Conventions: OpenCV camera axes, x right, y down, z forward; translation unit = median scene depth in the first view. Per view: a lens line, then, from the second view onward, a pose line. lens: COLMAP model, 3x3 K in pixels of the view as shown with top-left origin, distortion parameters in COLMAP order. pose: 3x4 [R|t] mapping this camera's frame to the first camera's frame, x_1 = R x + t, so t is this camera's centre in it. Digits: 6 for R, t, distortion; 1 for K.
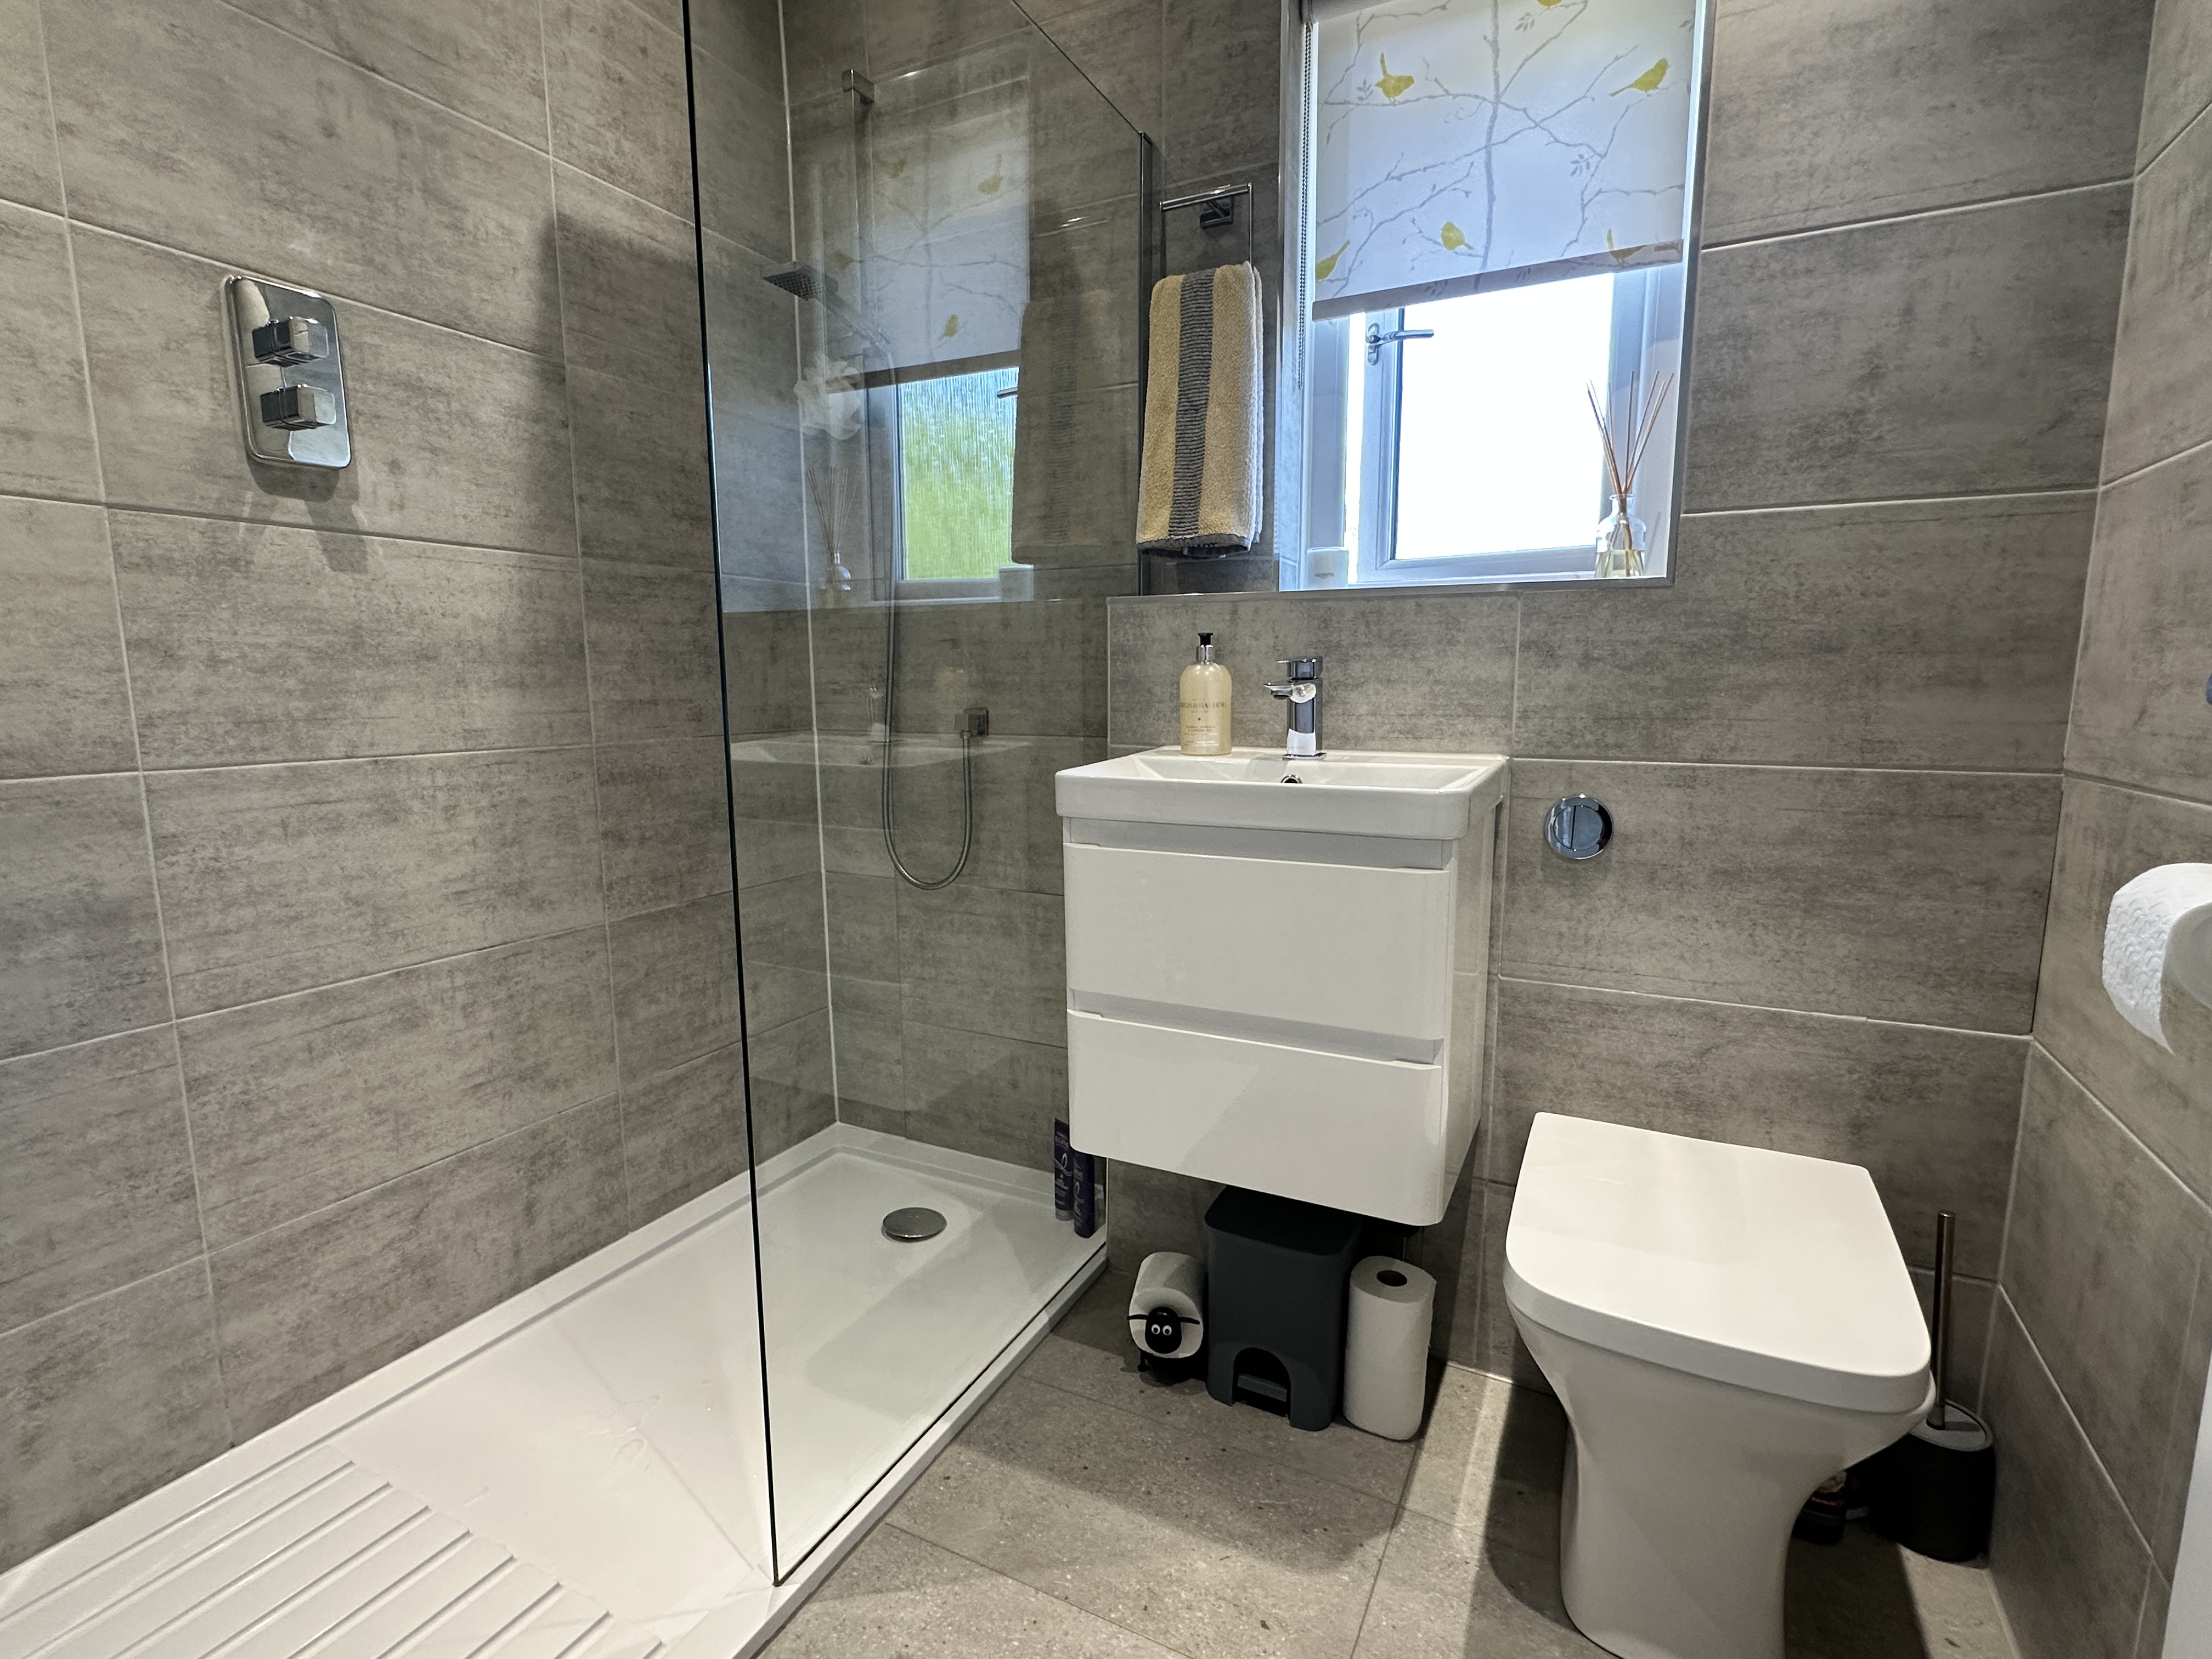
lens RADIAL K [[1062.0, 0, 1109.1], [0, 1062.0, 821.6], [0, 0, 1]] dist [0.000075, 0.000436]
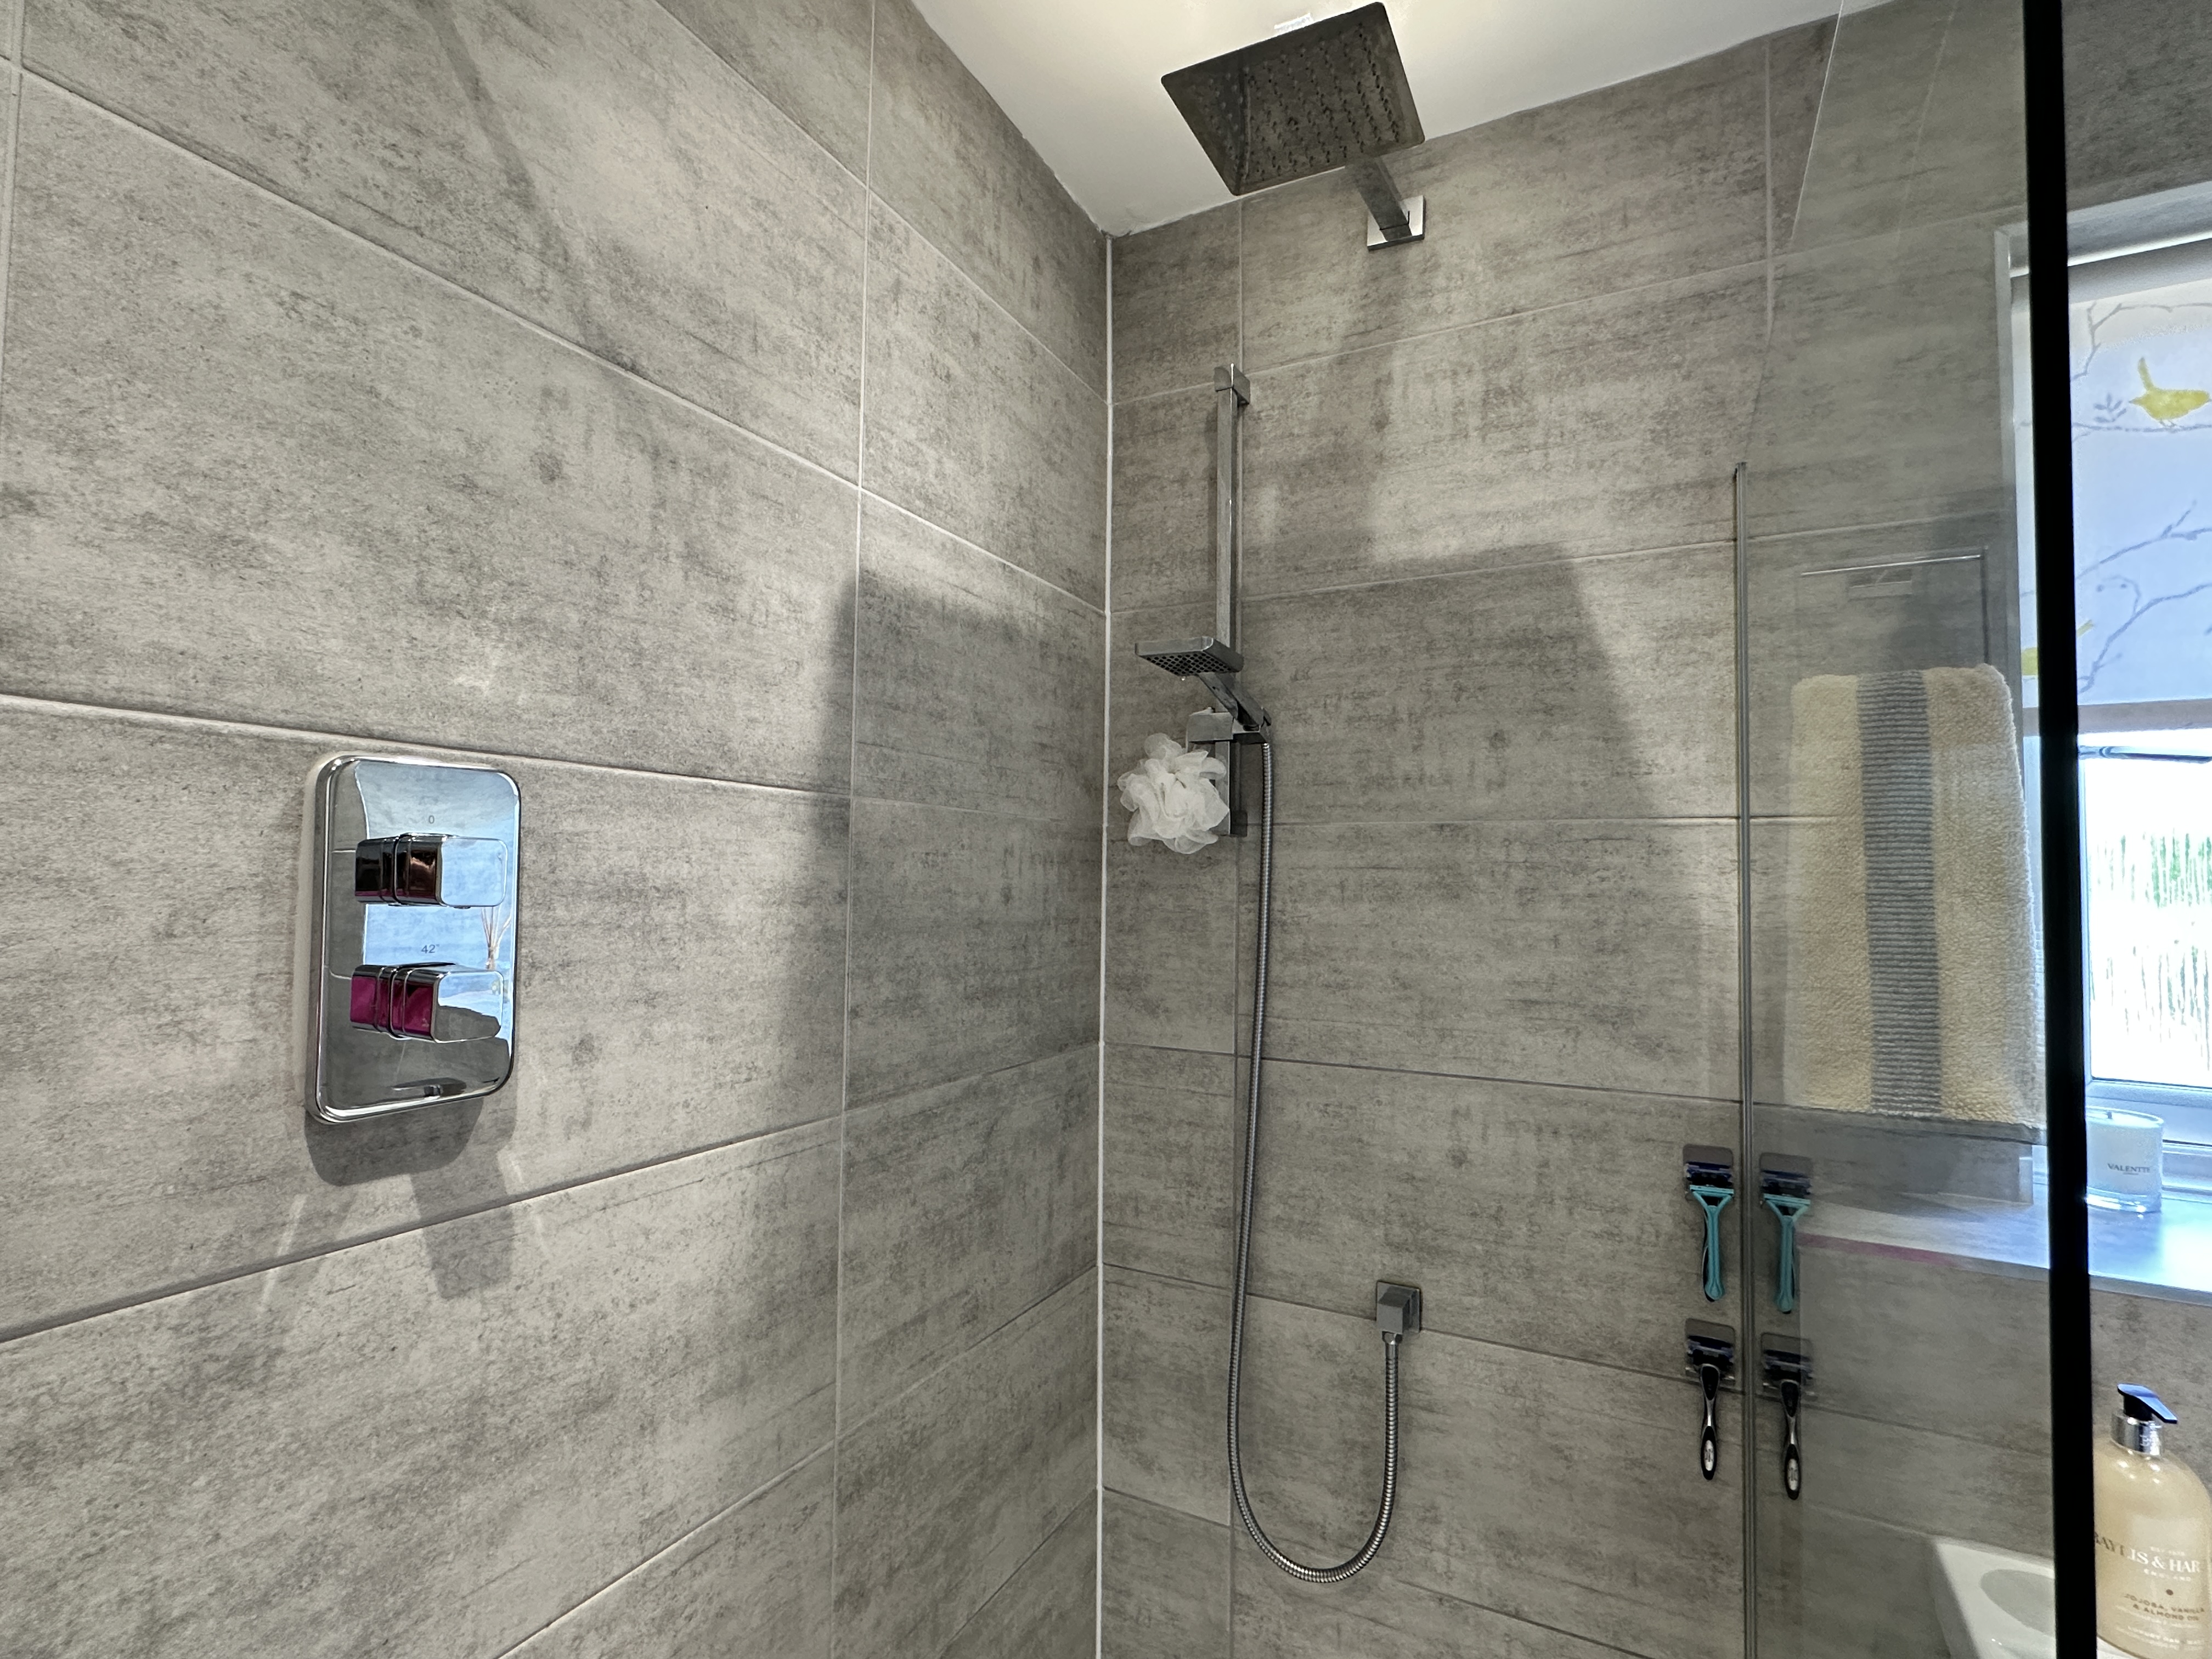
lens RADIAL K [[1050.6, 0, 1106.0], [0, 1050.6, 829.5], [0, 0, 1]] dist [-0.000586, -0.000010]
pose [[0.999751, 0.018655, -0.012251, -0.390992], [-0.020574, 0.983086, -0.181984, -0.335409], [0.008649, 0.182191, 0.983225, 0.450004]]
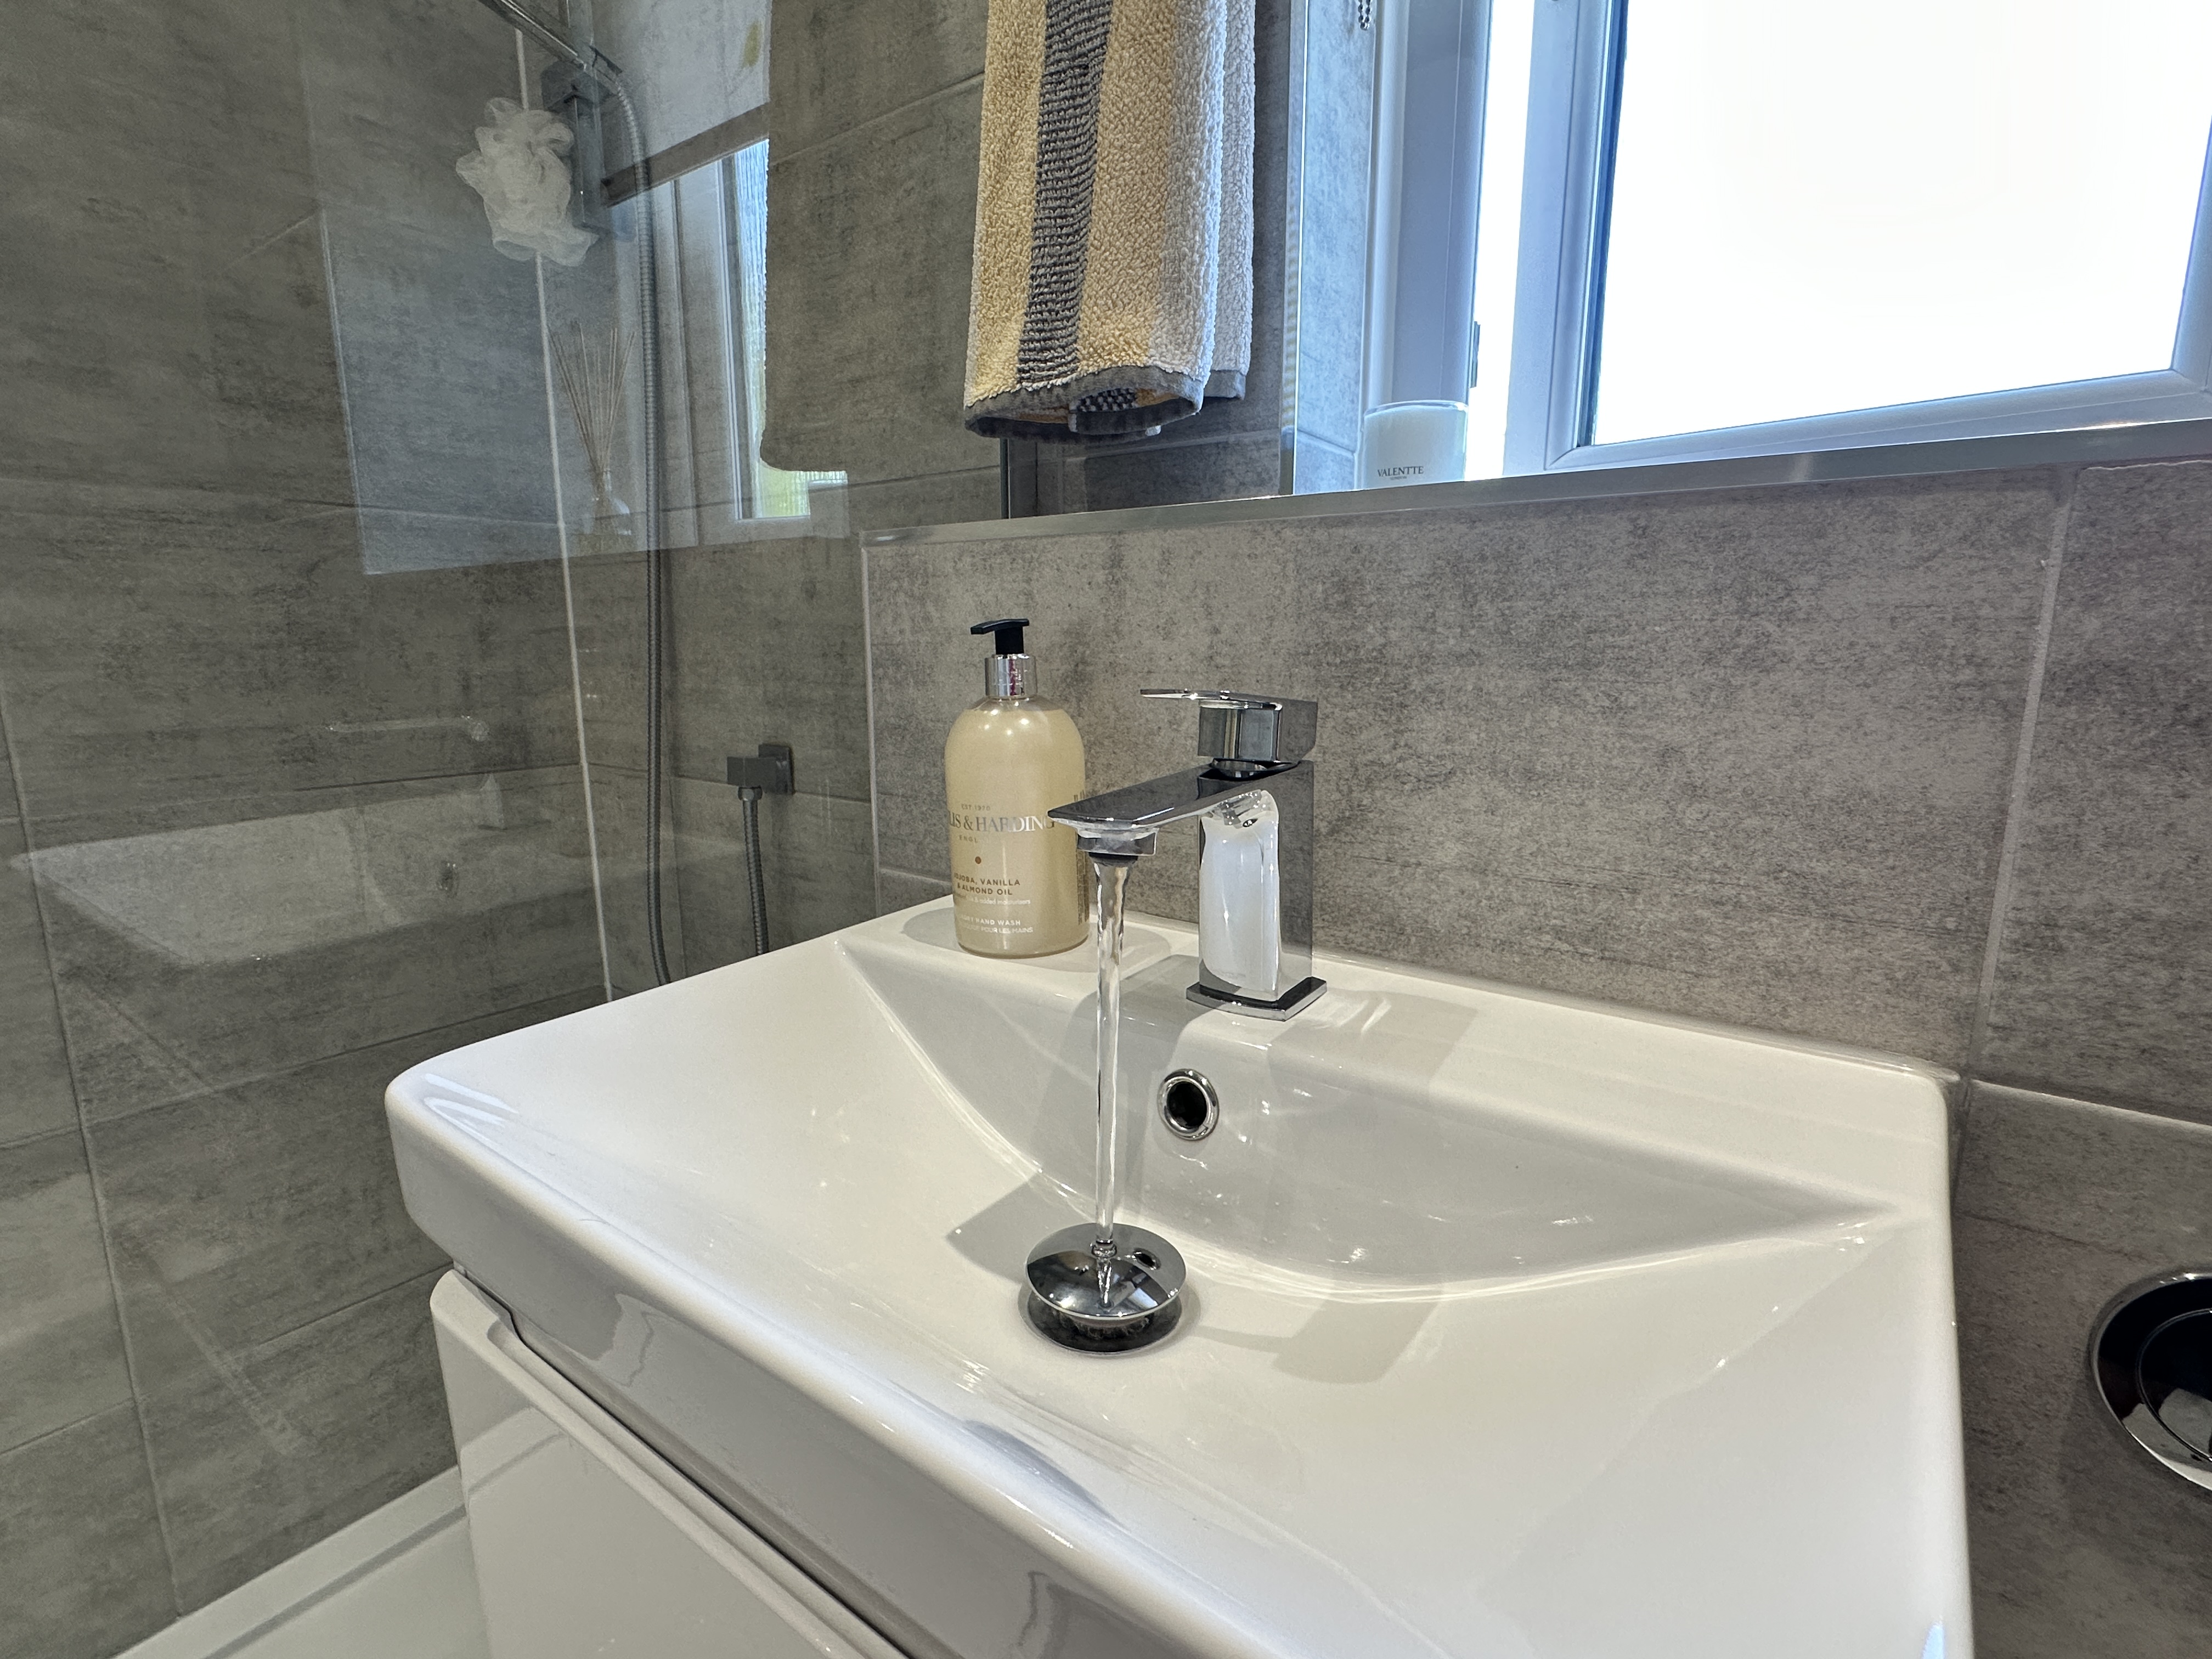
lens RADIAL K [[1063.4, 0, 1106.0], [0, 1063.4, 829.5], [0, 0, 1]] dist [-0.002131, 0.000072]
pose [[0.984674, 0.034258, -0.171005, 0.185439], [-0.026886, 0.998614, 0.045242, -0.121895], [0.172318, -0.039951, 0.984231, 0.635746]]
